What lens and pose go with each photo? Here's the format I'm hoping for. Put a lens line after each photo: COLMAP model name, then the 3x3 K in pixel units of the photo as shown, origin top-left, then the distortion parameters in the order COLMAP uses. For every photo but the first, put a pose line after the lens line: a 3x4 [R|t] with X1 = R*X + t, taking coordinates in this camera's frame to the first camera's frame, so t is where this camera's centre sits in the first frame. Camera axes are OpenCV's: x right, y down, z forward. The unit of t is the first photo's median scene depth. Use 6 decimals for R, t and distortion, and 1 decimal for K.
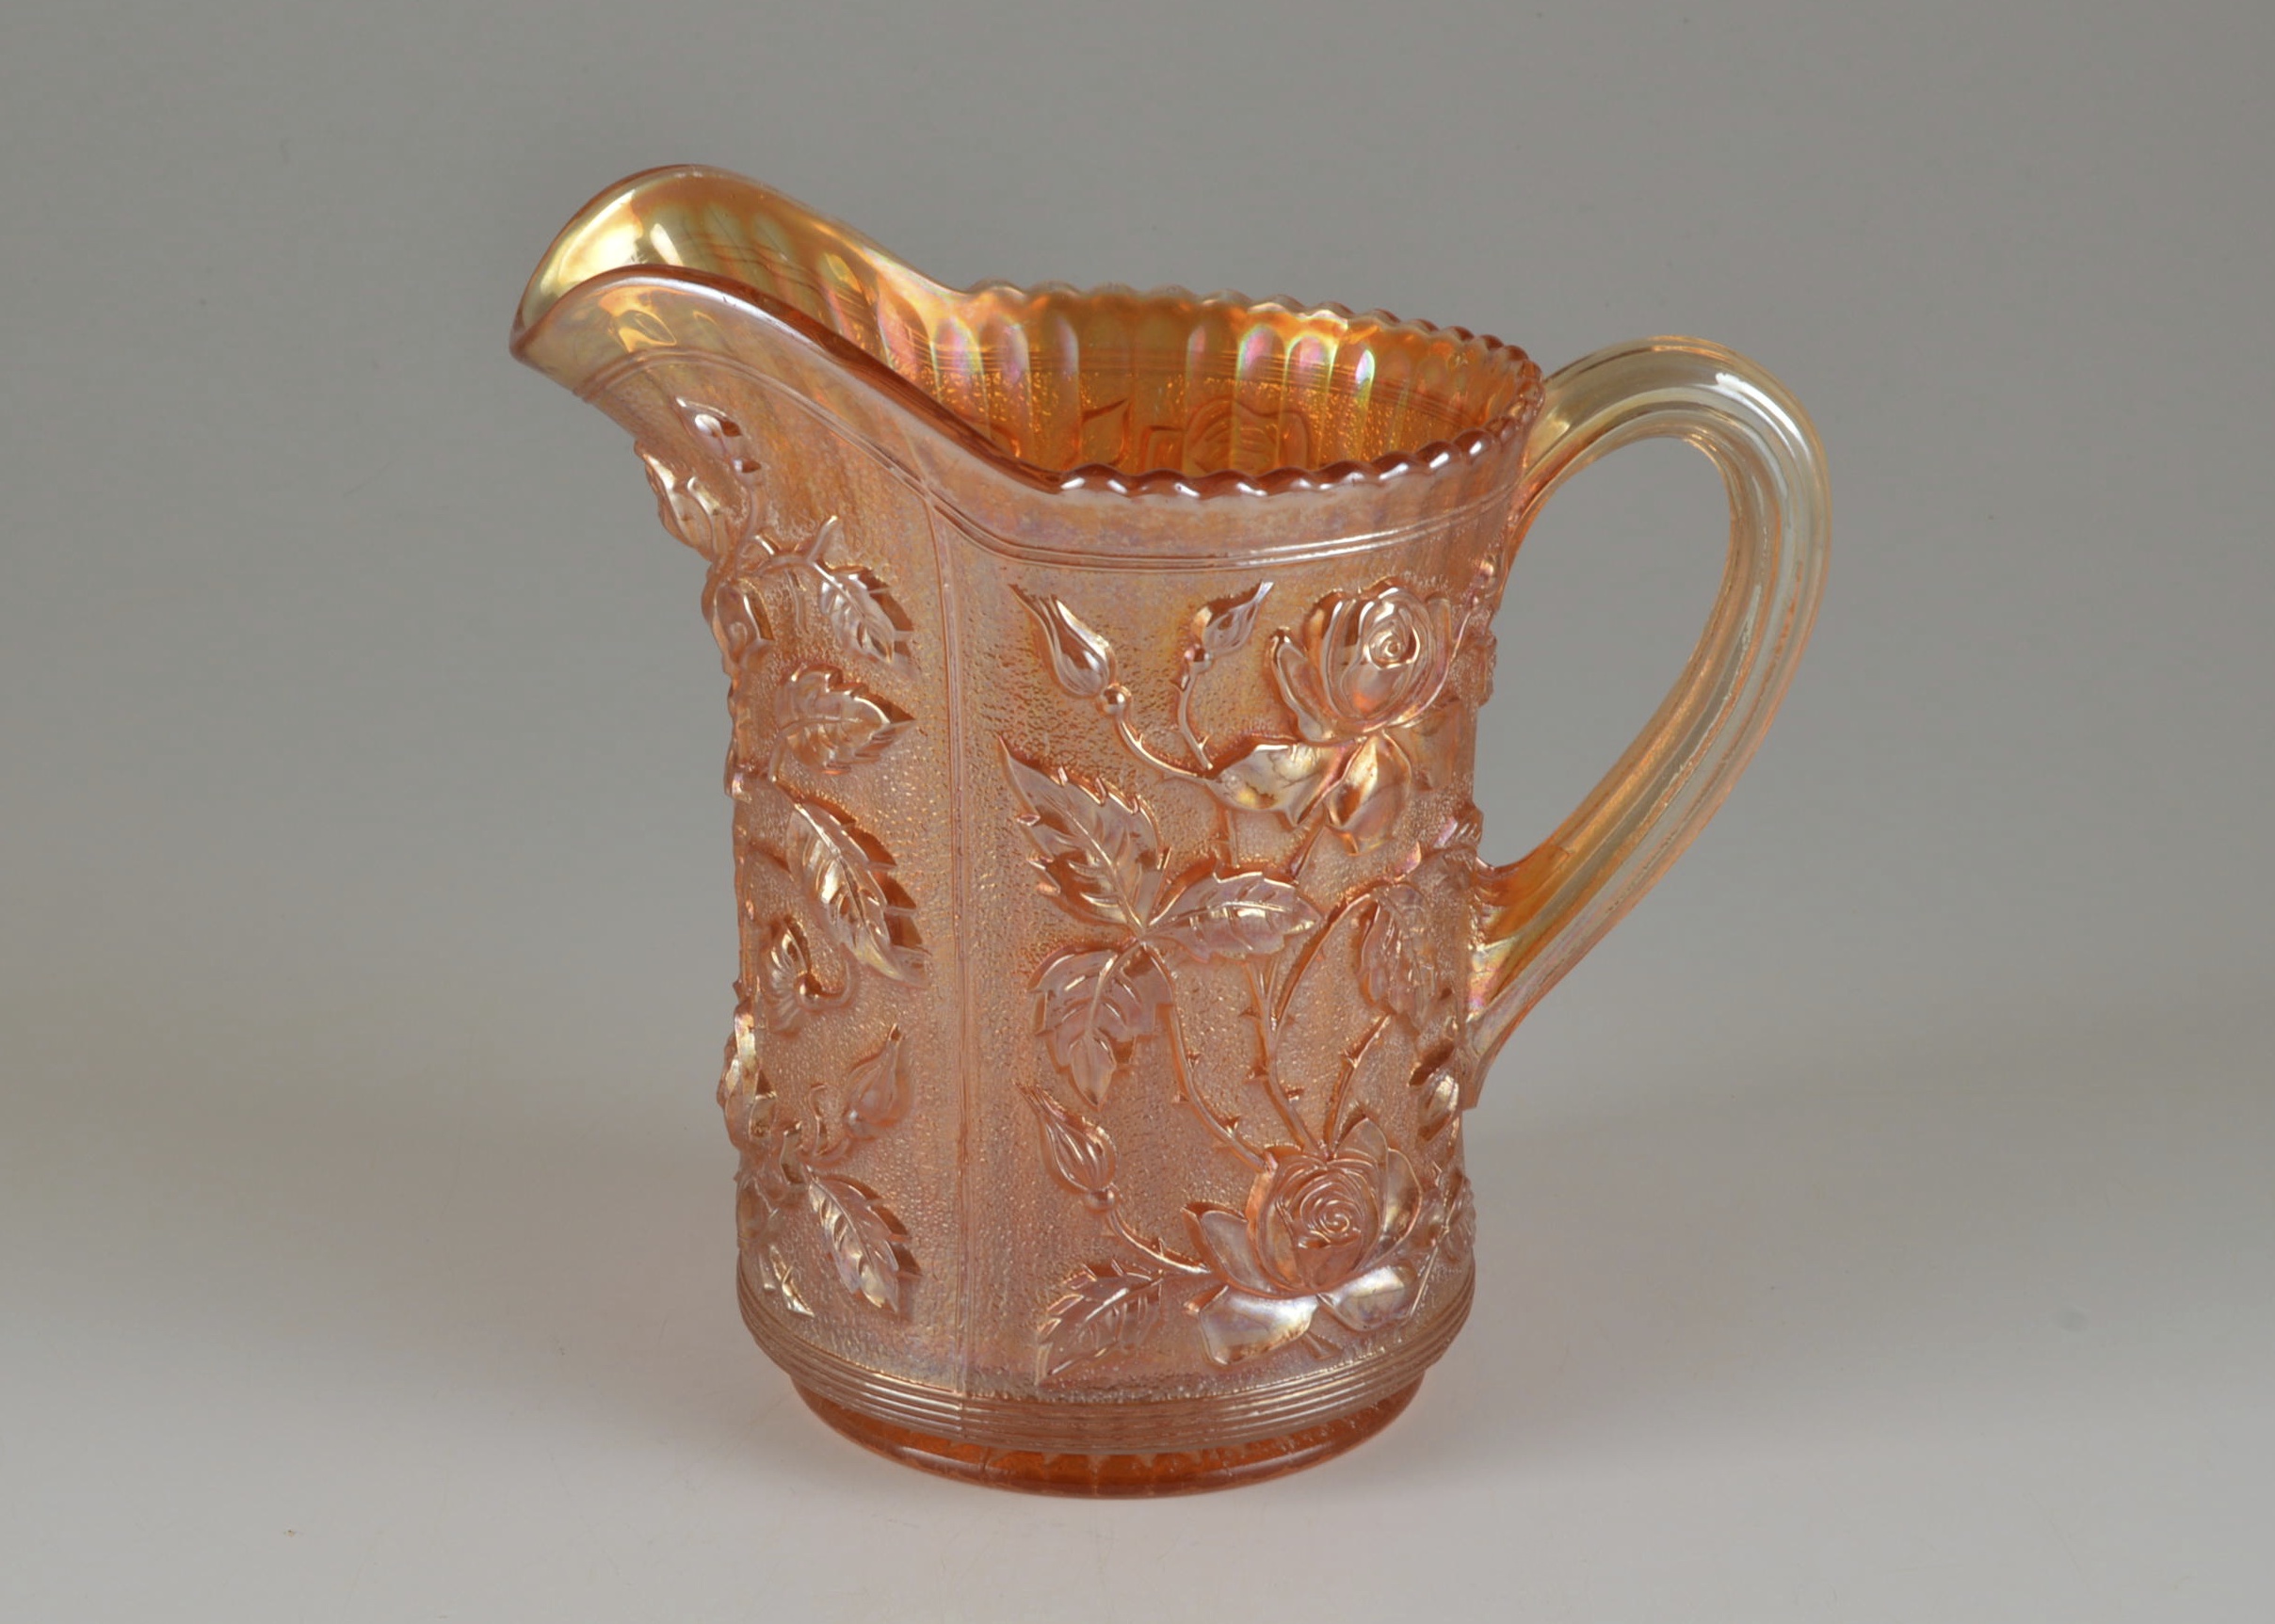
lens RADIAL K [[4516.9, 0, 1142.5], [0, 4516.9, 809.2], [0, 0, 1]] dist [0.056383, 0.000000]
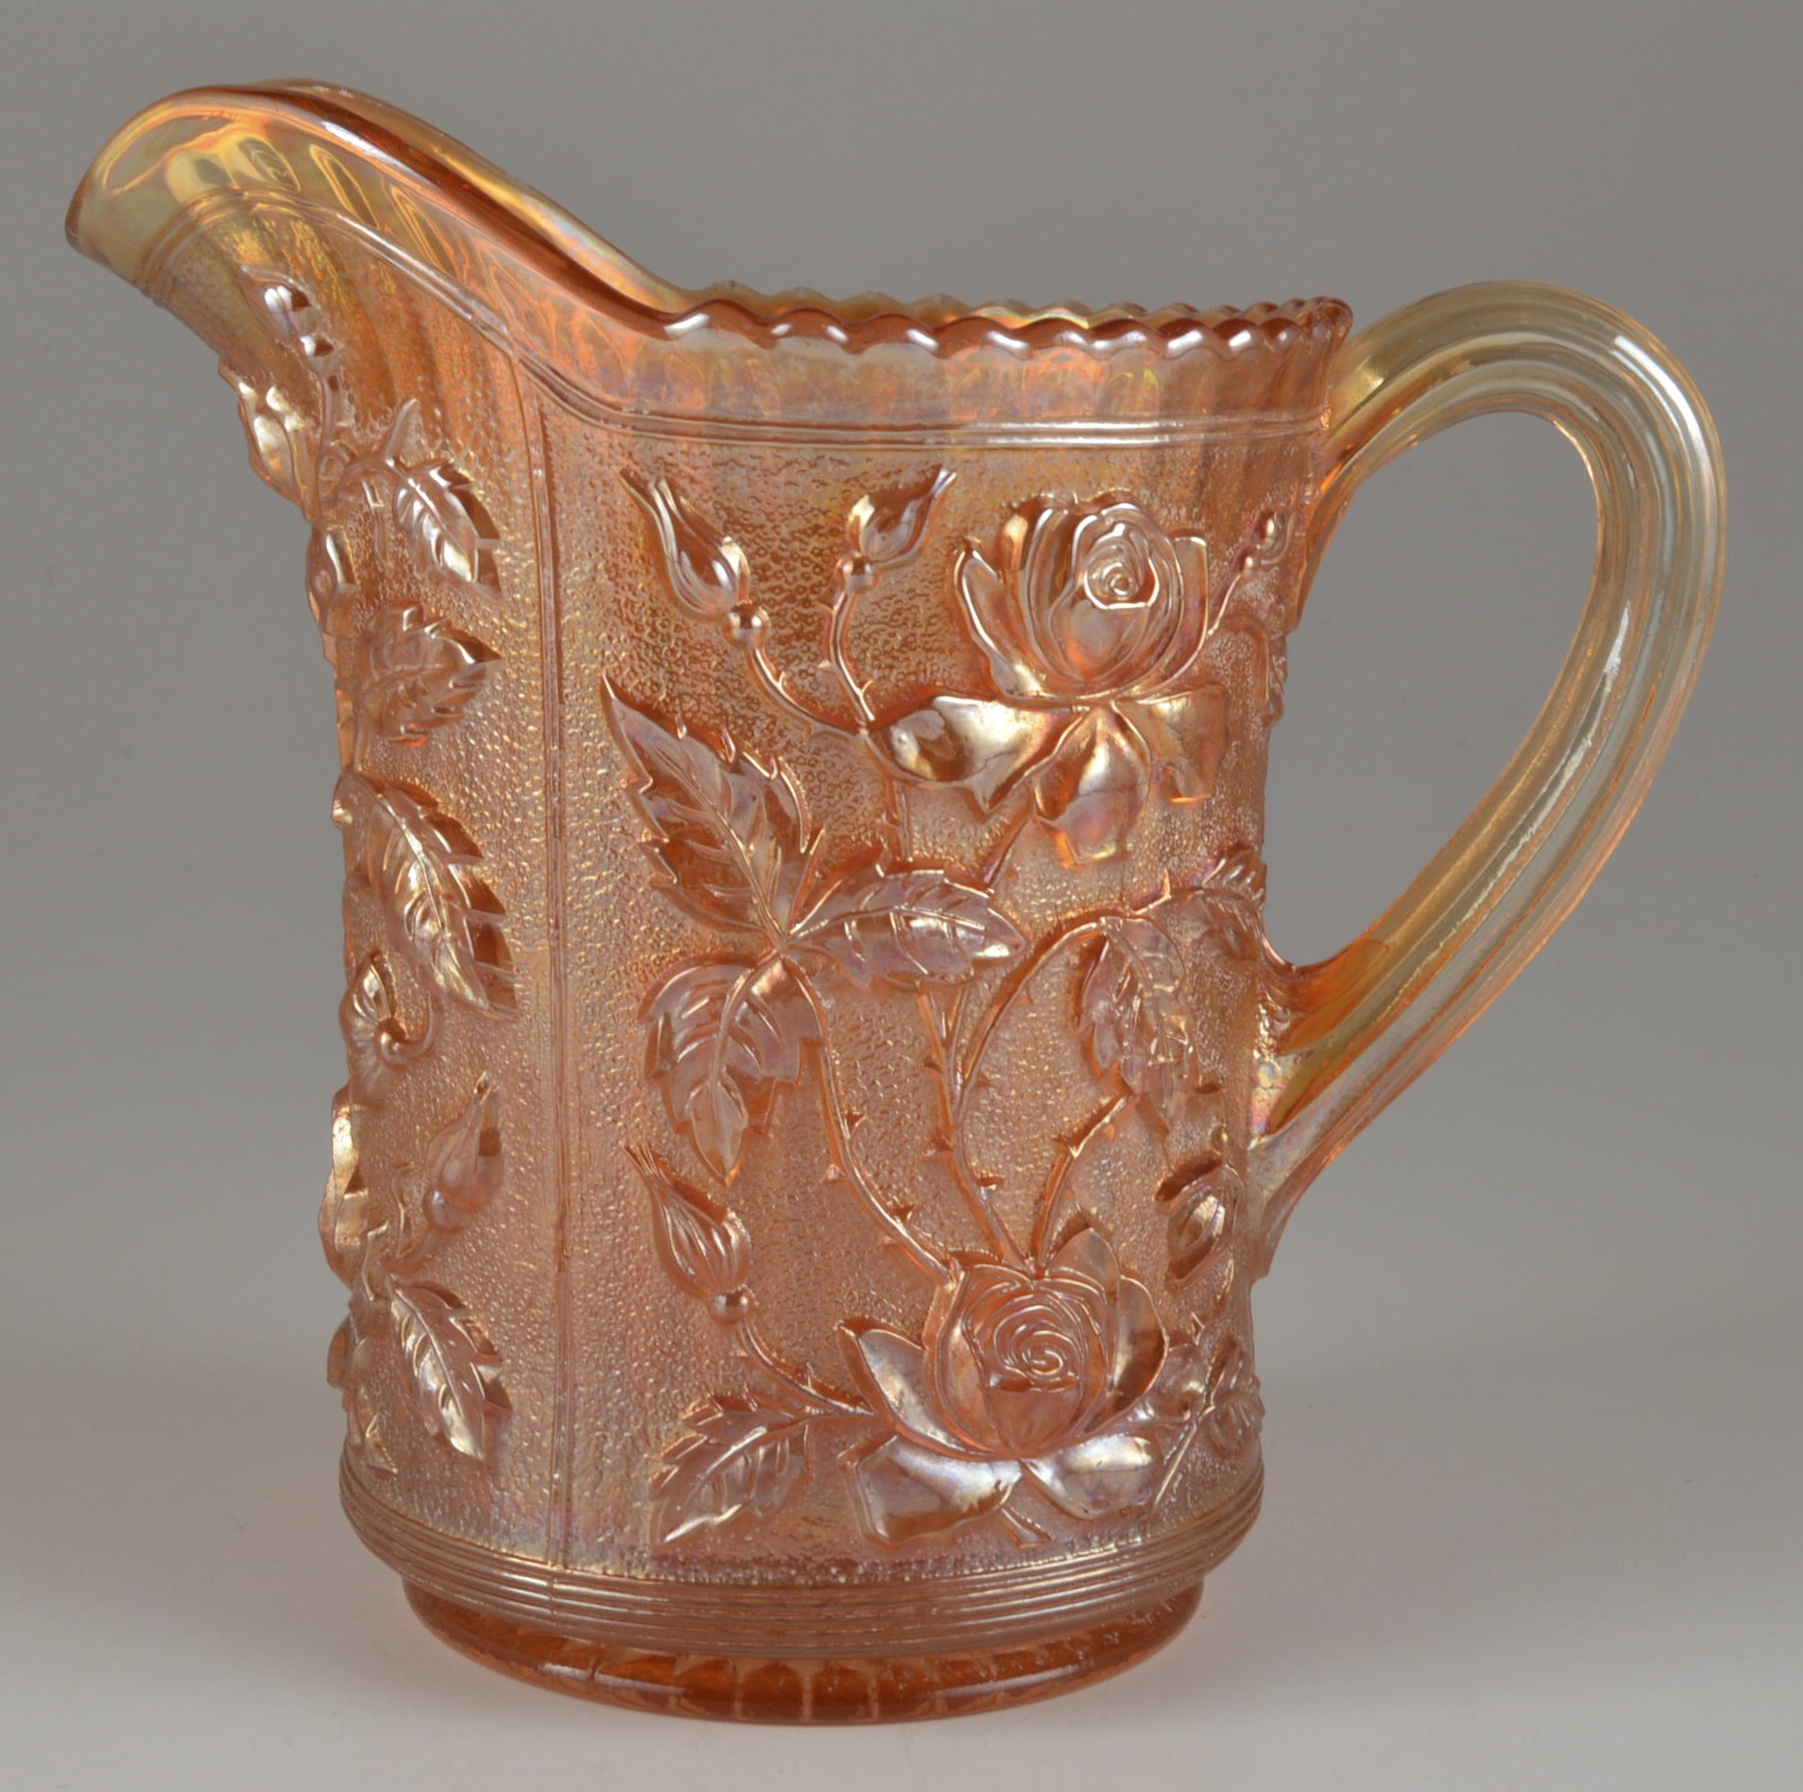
lens RADIAL K [[3748.5, 0, 854.6], [0, 3748.5, 945.3], [0, 0, 1]] dist [0.013625, 0.000000]
pose [[0.992412, 0.027445, -0.119858, 0.086410], [-0.044514, 0.988843, -0.142152, 0.115343], [0.114619, 0.146408, 0.982561, 0.366588]]
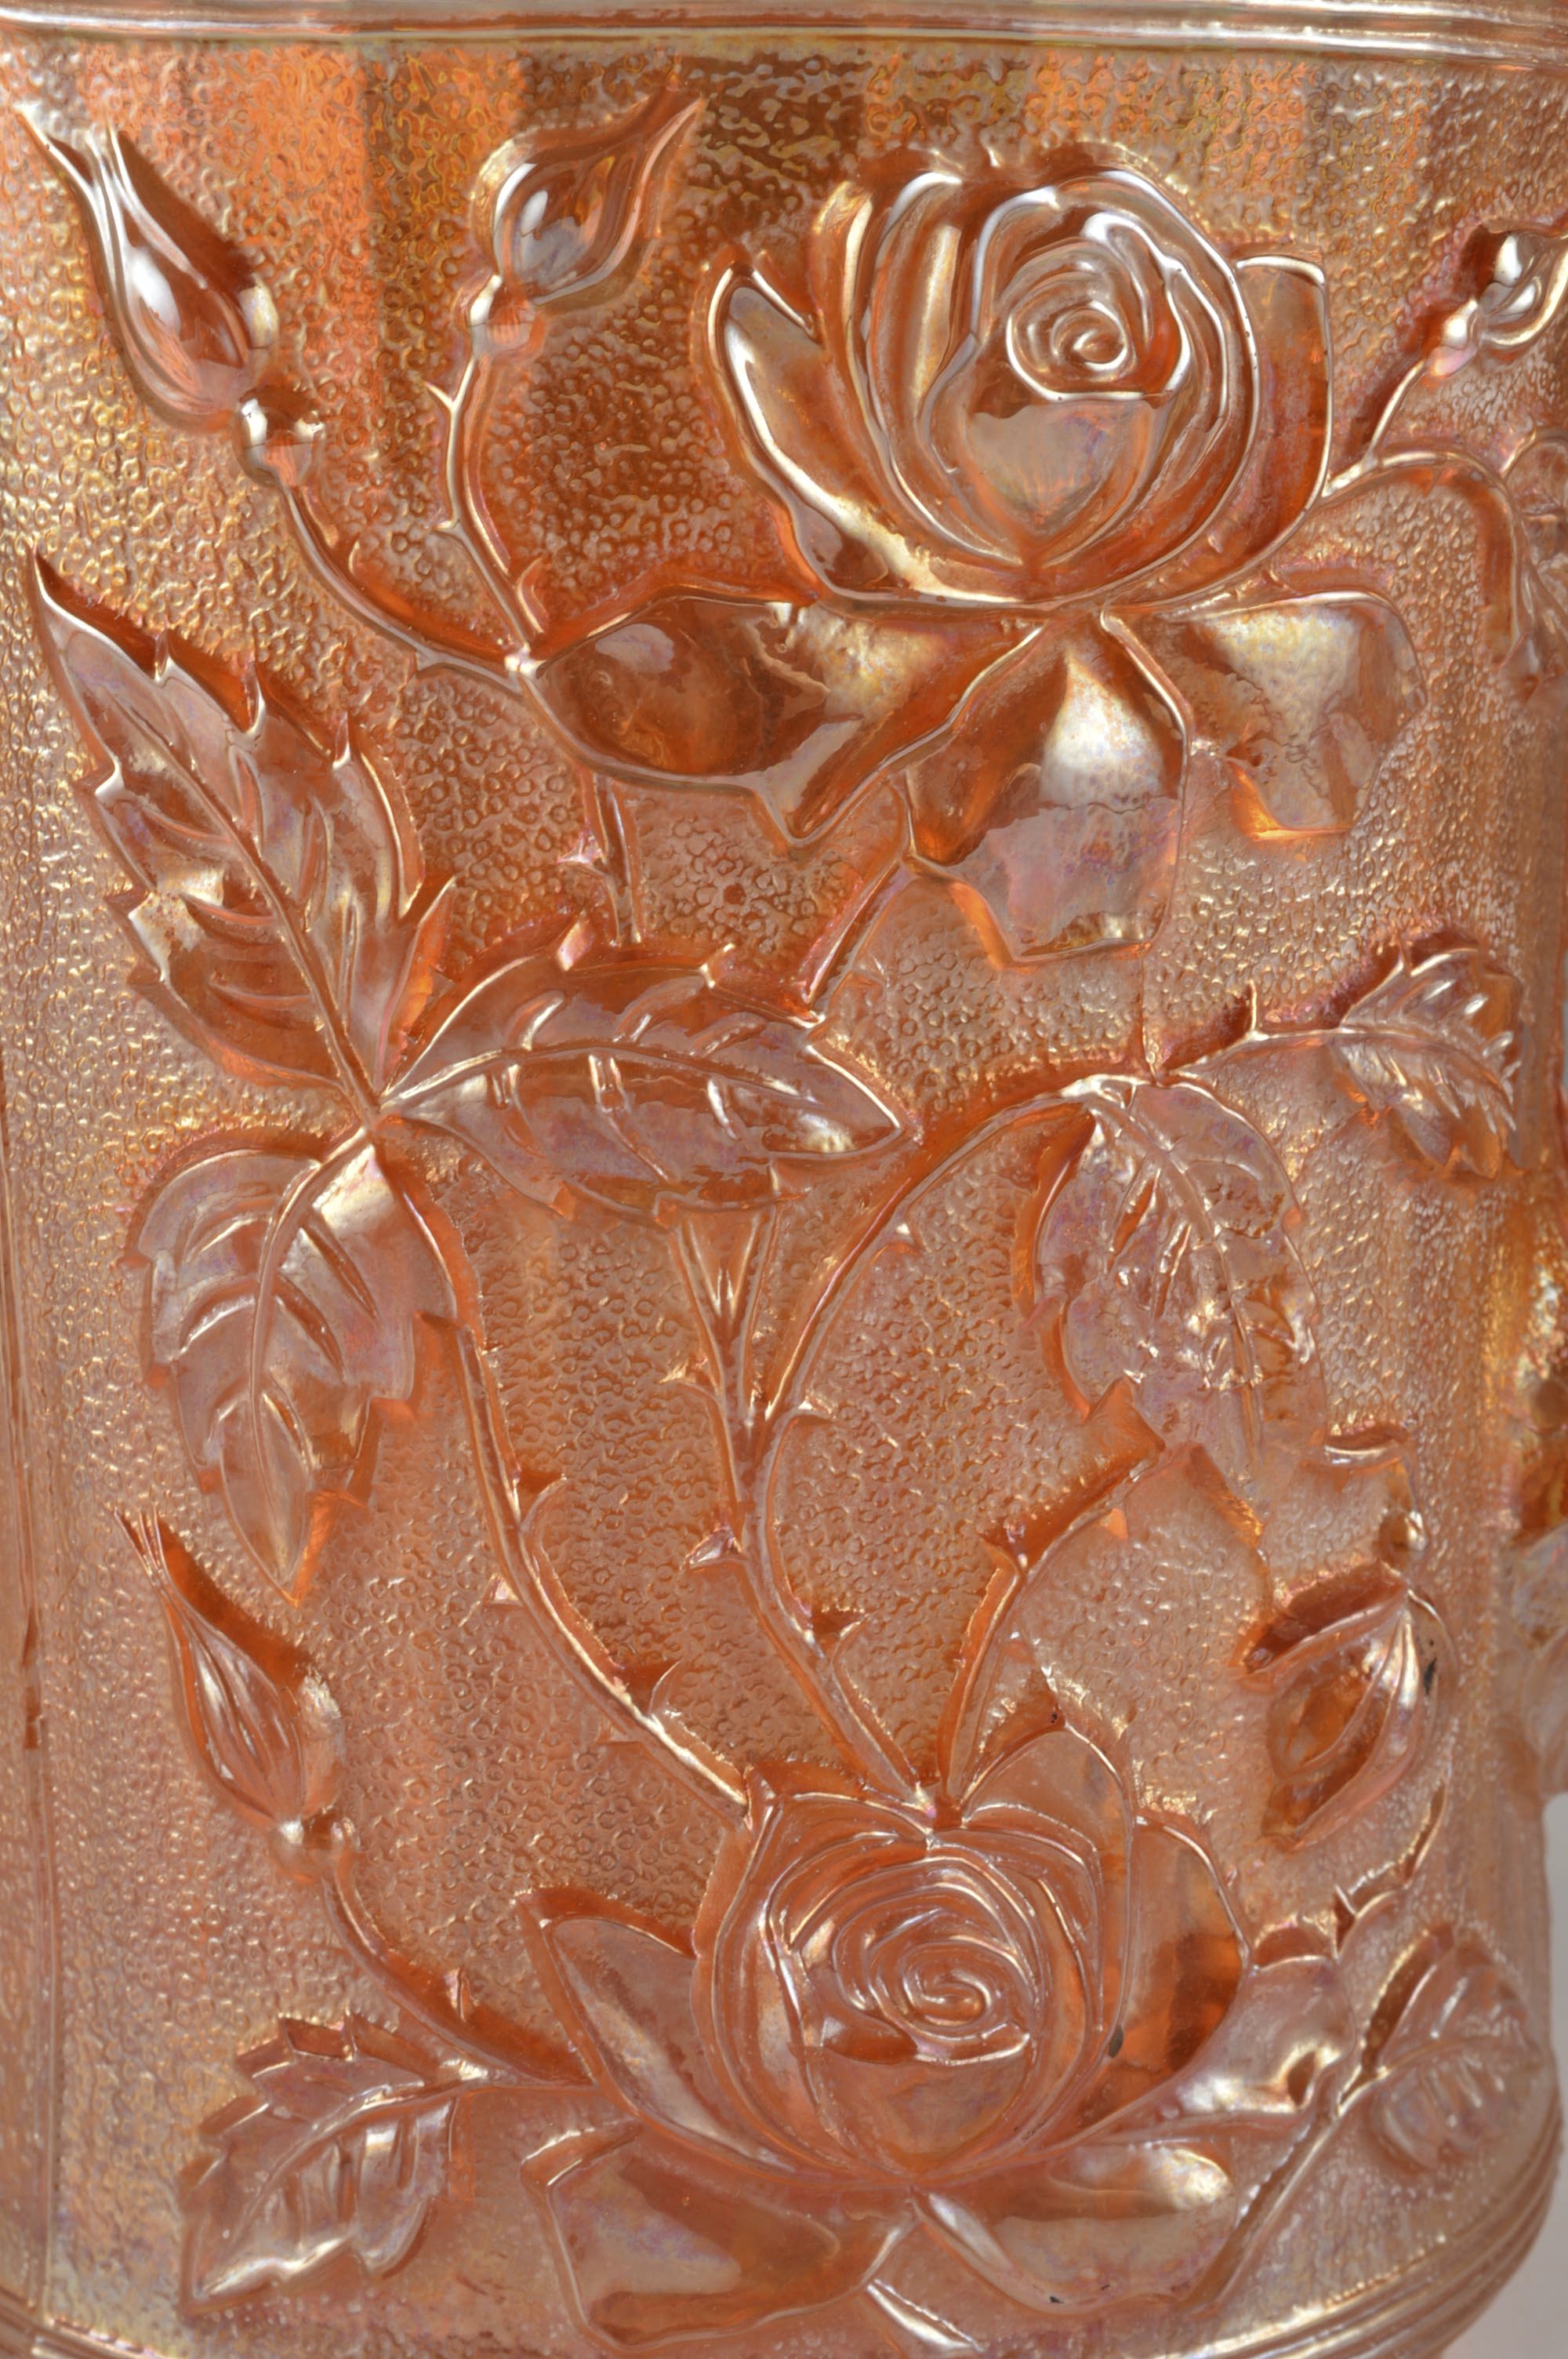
lens RADIAL K [[3862.5, 0, 778.6], [0, 3862.5, 1184.5], [0, 0, 1]] dist [0.016719, 0.000000]
pose [[0.934559, 0.057547, -0.351123, 0.138606], [-0.104116, 0.987869, -0.115212, 0.064907], [0.340233, 0.144230, 0.929214, 0.702173]]
